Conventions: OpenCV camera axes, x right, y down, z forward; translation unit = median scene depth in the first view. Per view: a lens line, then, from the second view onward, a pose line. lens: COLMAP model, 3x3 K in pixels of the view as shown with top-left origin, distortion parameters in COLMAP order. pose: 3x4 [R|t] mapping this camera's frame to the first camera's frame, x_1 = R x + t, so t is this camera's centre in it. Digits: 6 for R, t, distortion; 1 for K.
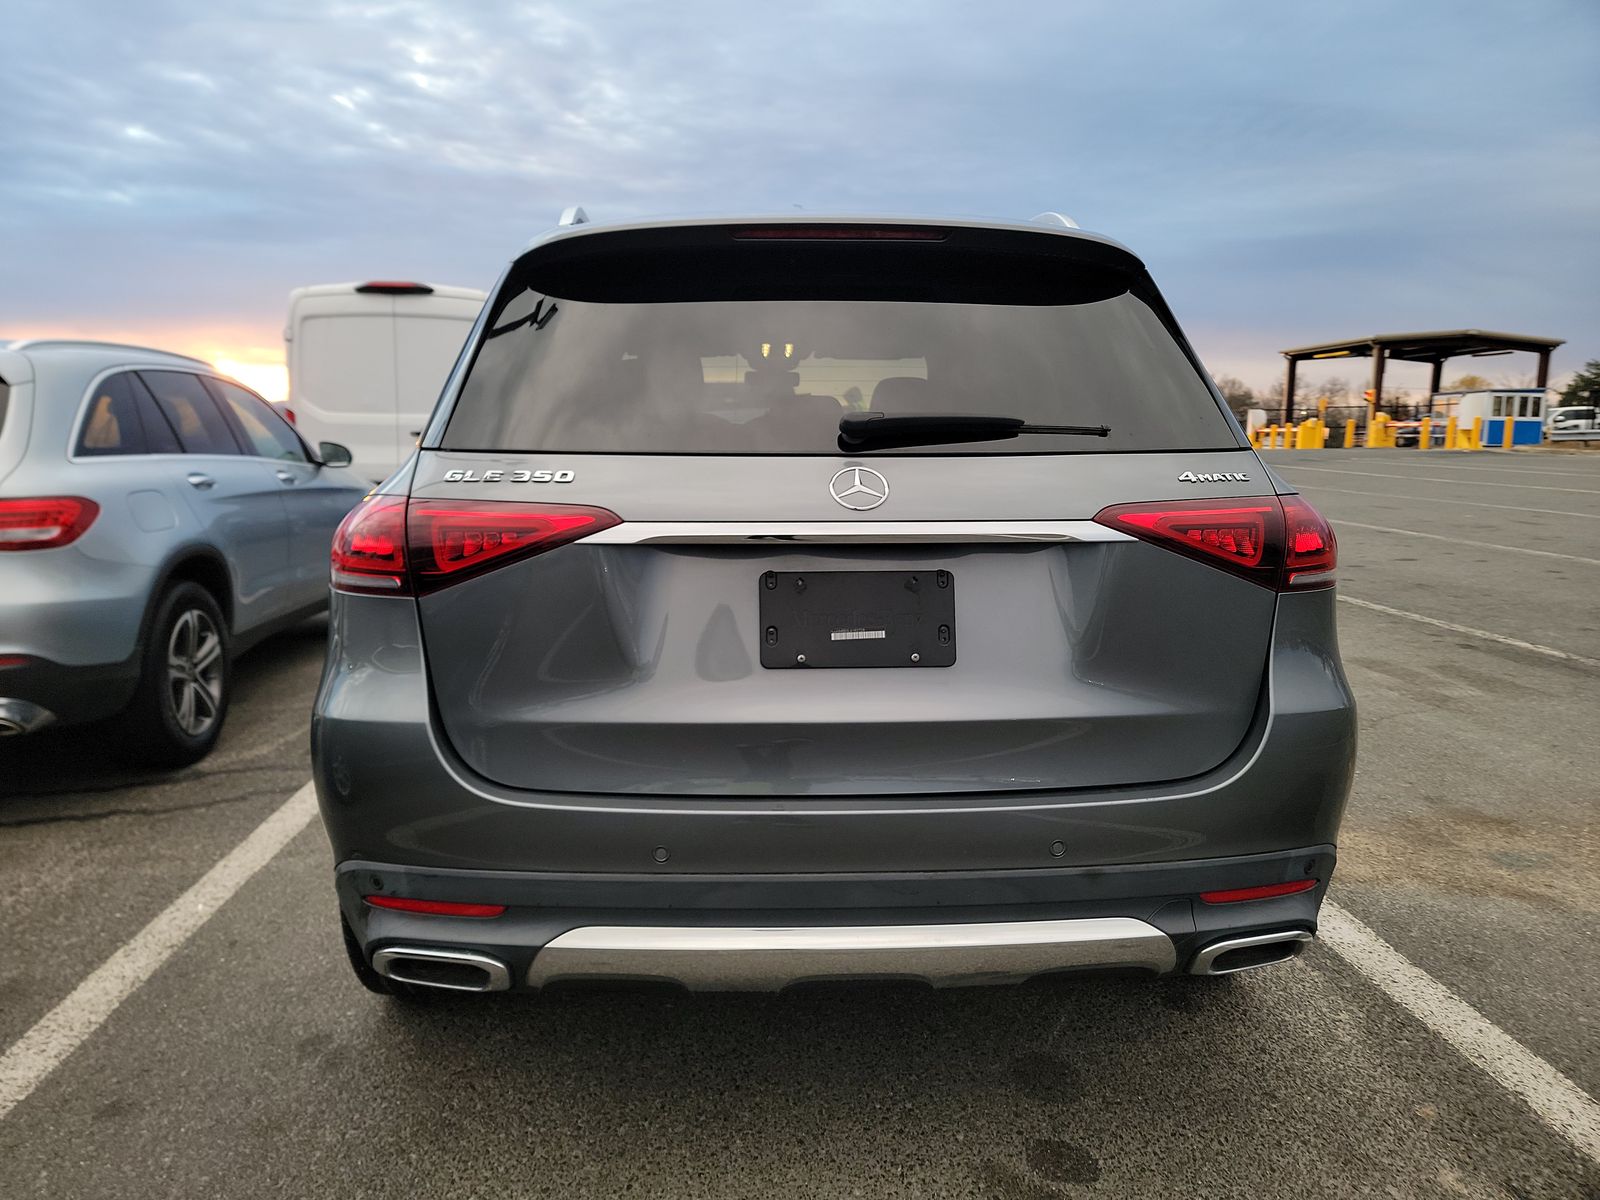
lens RADIAL K [[1135.6, 0, 795.8], [0, 1135.6, 610.7], [0, 0, 1]] dist [0.064482, -0.050676]
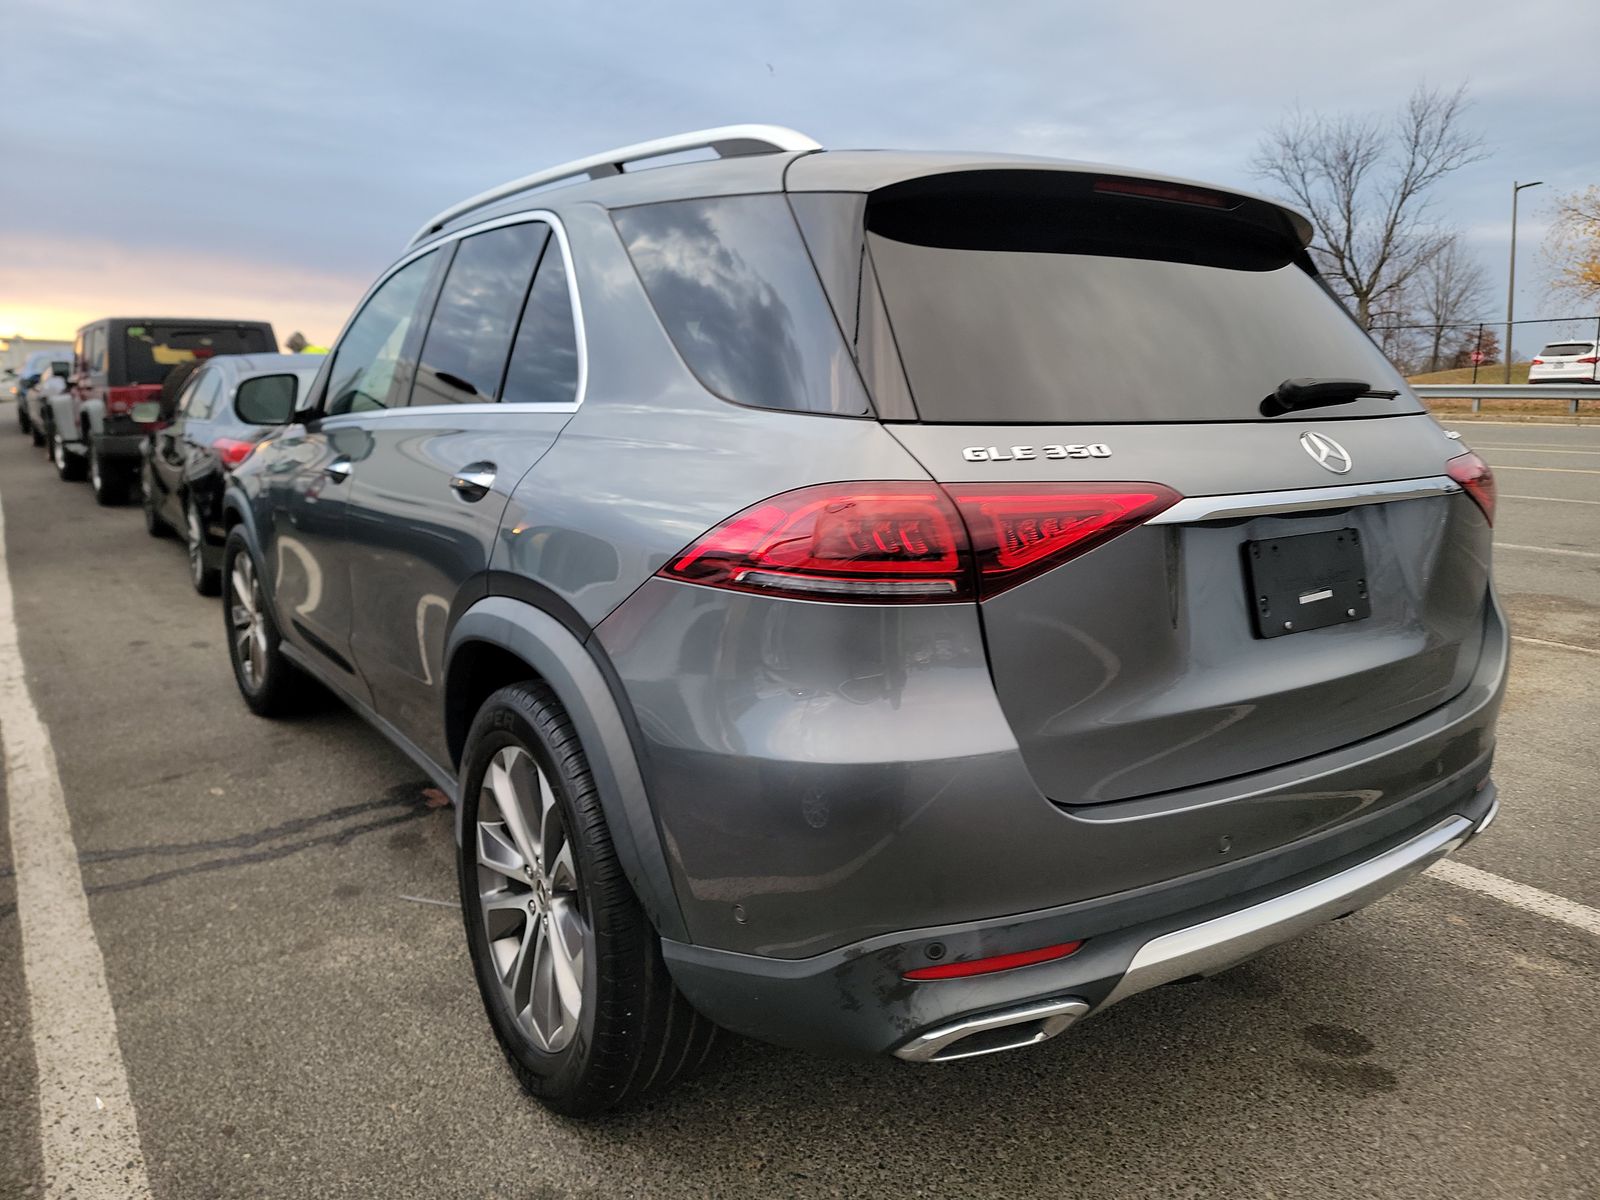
lens RADIAL K [[1135.6, 0, 801.2], [0, 1135.6, 599.7], [0, 0, 1]] dist [0.064482, -0.050676]
pose [[0.837066, -0.097600, 0.538325, -0.118652], [0.078003, 0.995197, 0.059142, -0.009704], [-0.541512, -0.007515, 0.840659, 0.050030]]
